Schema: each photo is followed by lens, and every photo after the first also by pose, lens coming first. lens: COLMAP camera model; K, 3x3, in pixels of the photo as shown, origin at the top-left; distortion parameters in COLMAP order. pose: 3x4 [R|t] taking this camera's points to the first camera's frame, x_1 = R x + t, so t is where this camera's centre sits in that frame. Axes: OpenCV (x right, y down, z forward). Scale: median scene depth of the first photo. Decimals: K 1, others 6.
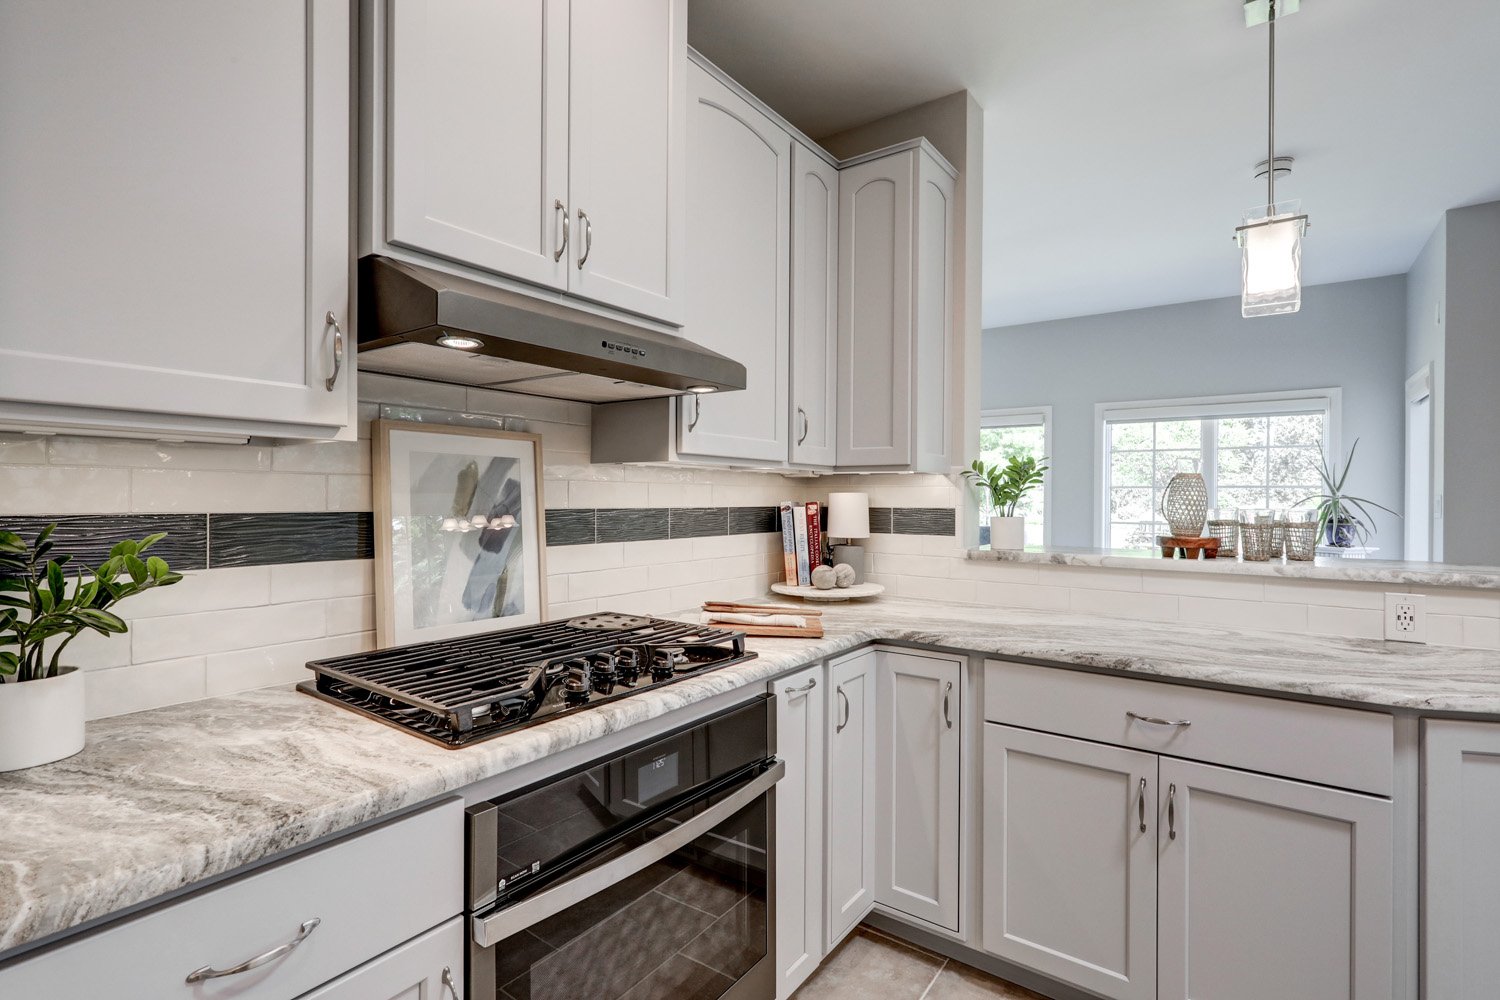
lens RADIAL K [[708.0, 0, 742.5], [0, 708.0, 499.8], [0, 0, 1]] dist [-0.007255, 0.003848]
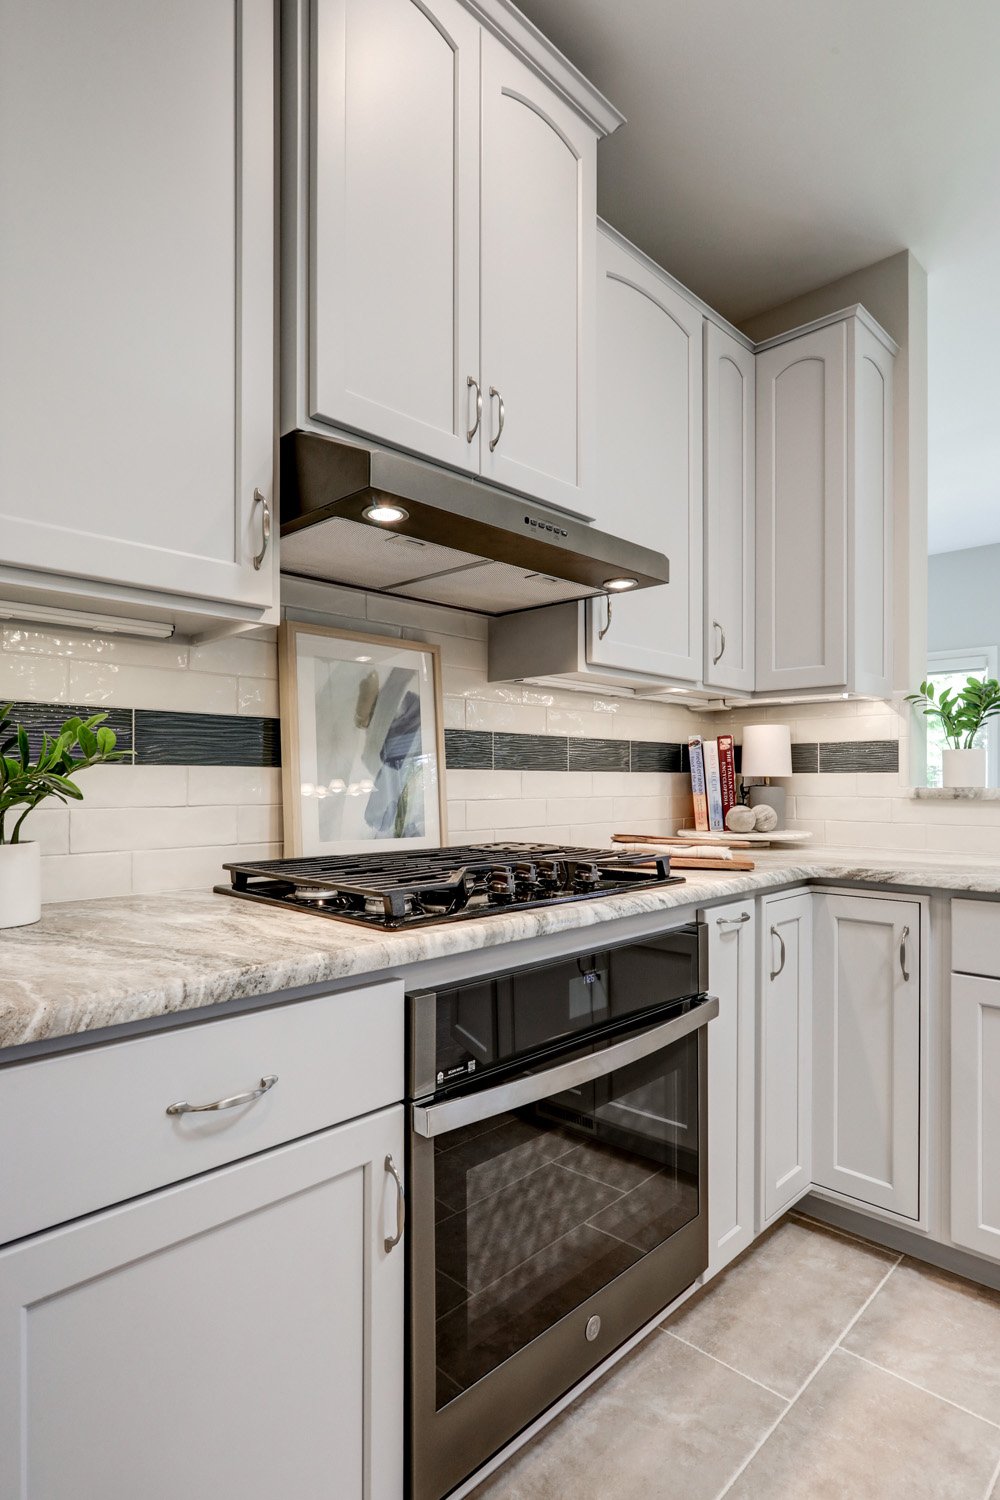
lens RADIAL K [[785.1, 0, 481.9], [0, 785.1, 781.1], [0, 0, 1]] dist [-0.015685, 0.005257]
pose [[0.988018, -0.005520, -0.154241, -0.074225], [0.004835, 0.999977, -0.004816, 0.094352], [0.154264, 0.004013, 0.988022, -0.011606]]
